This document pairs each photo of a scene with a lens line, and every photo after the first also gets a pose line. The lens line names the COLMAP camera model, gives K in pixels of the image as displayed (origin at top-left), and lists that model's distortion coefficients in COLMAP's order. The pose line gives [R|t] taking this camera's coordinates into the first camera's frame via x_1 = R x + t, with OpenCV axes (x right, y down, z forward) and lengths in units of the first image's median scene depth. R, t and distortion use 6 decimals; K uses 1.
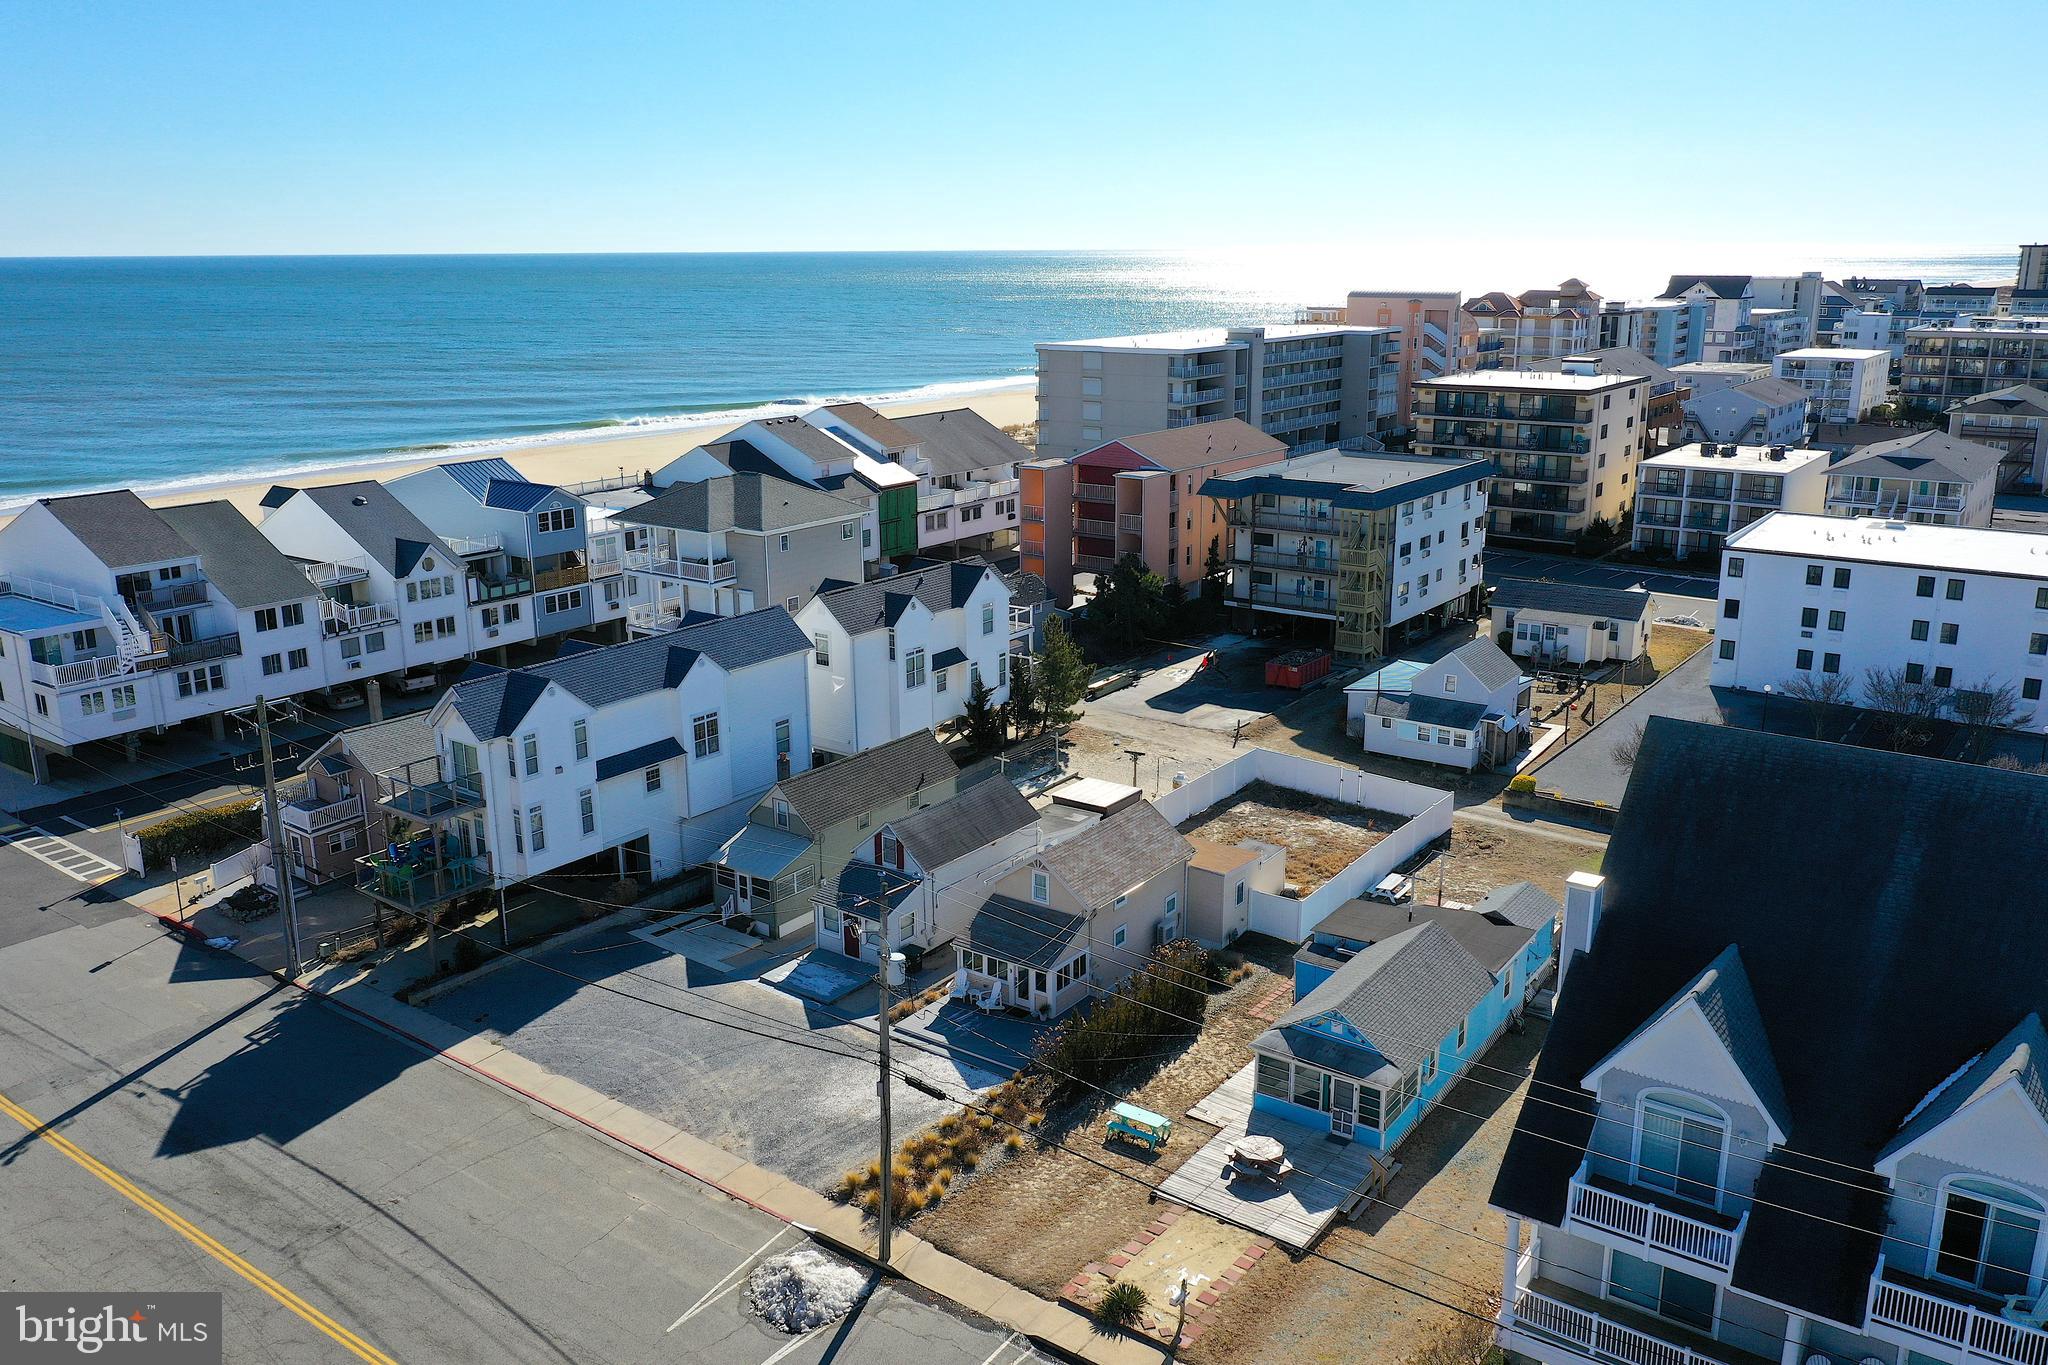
lens RADIAL K [[1578.2, 0, 1019.8], [0, 1578.2, 684.8], [0, 0, 1]] dist [0.003593, -0.005293]
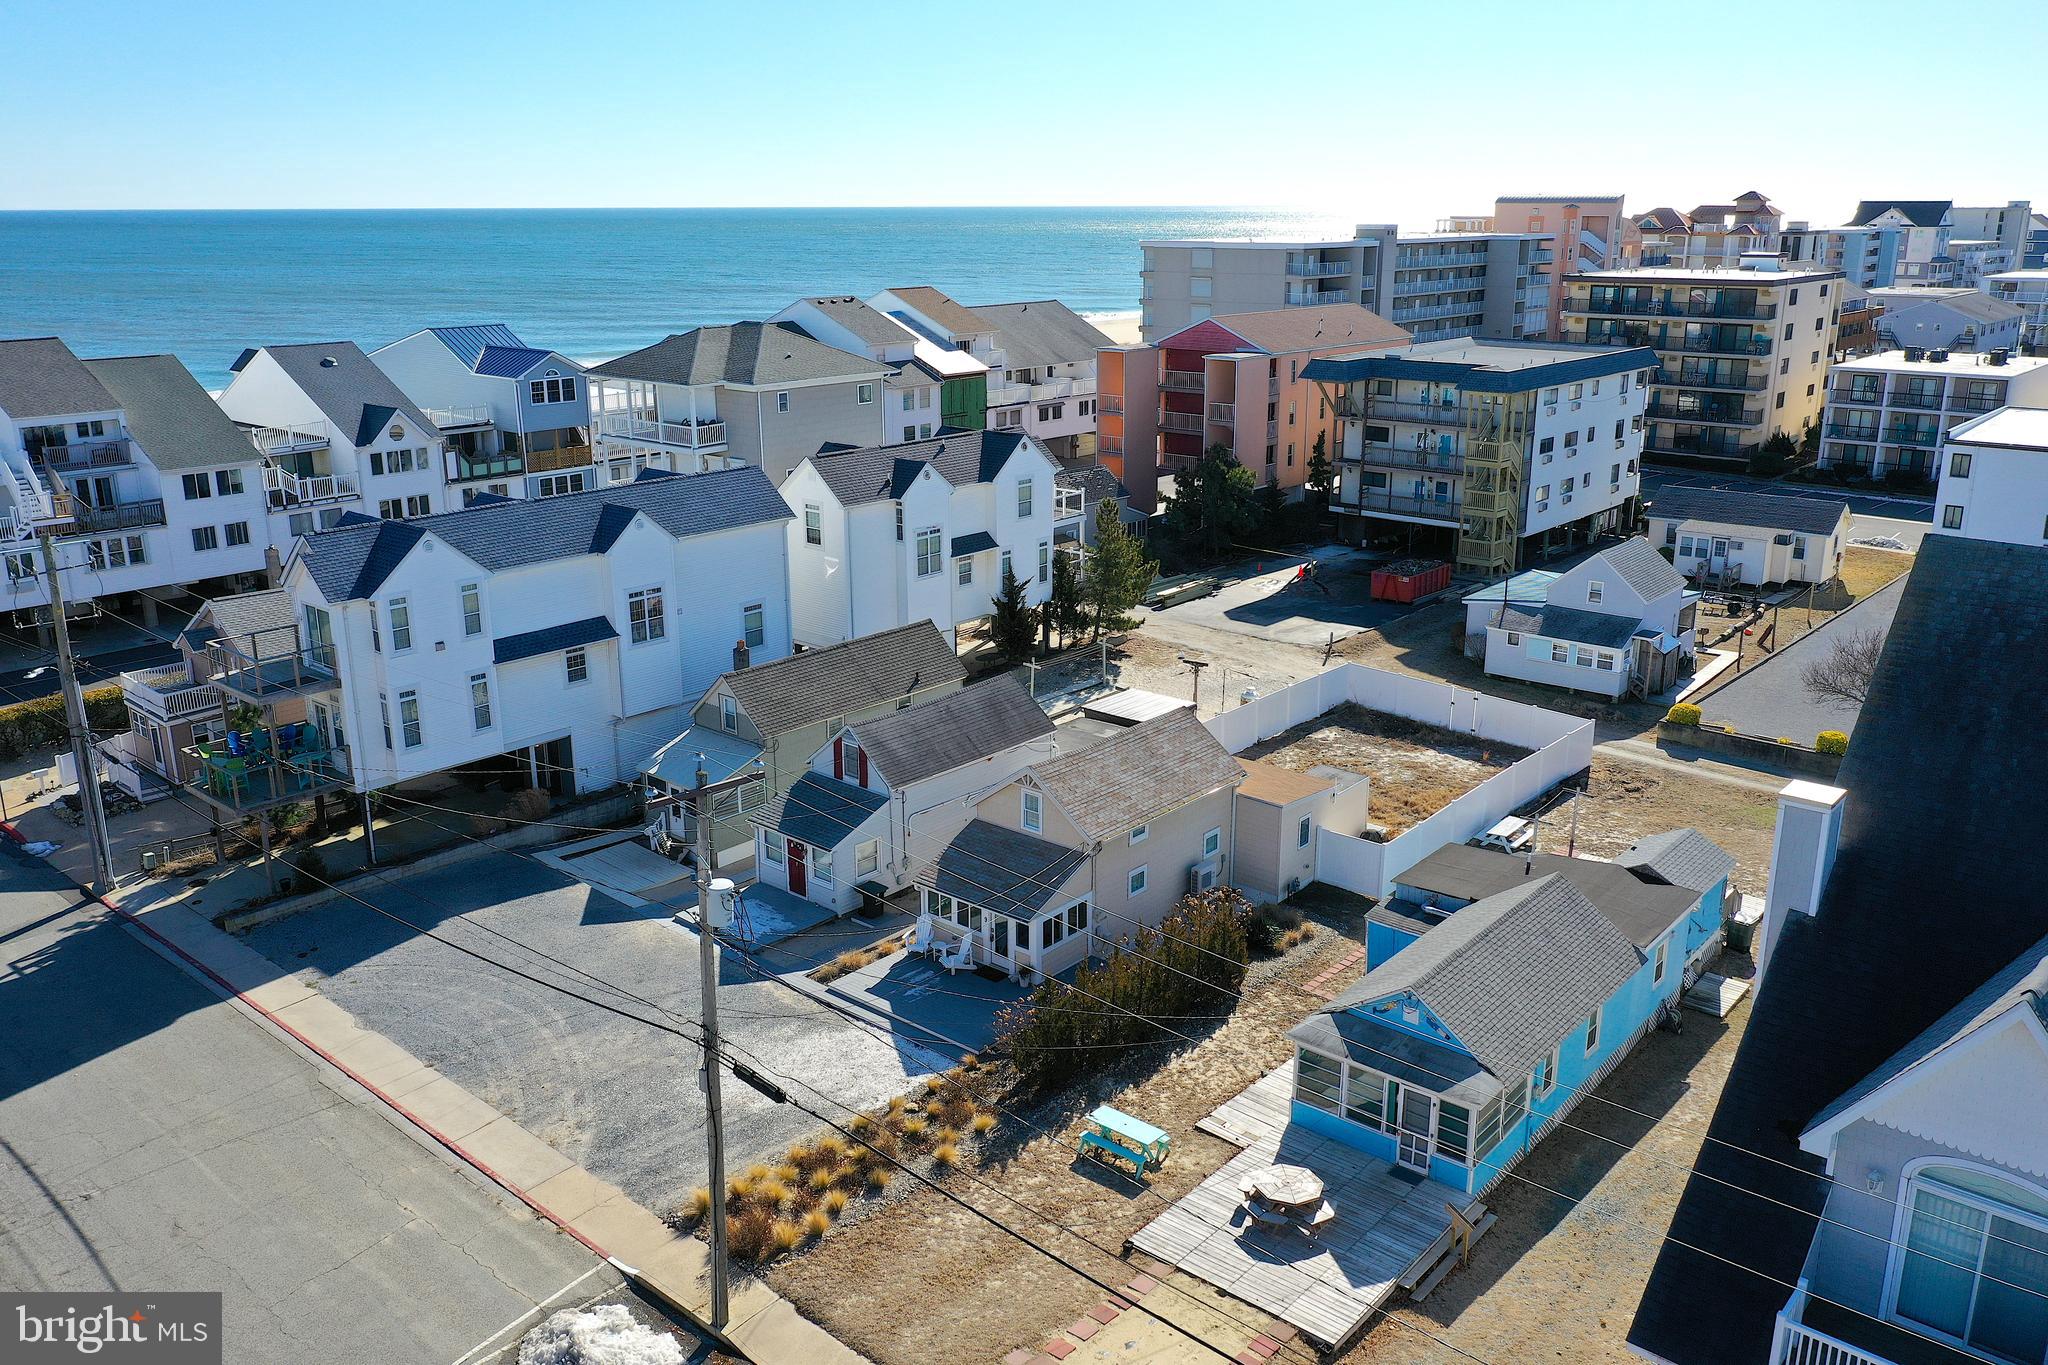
lens RADIAL K [[1578.2, 0, 1029.0], [0, 1578.2, 679.4], [0, 0, 1]] dist [0.003593, -0.005293]
pose [[0.996502, 0.027273, -0.078989, 0.060568], [-0.025471, 0.999394, 0.023738, 0.040333], [0.079589, -0.021643, 0.996593, 0.211220]]
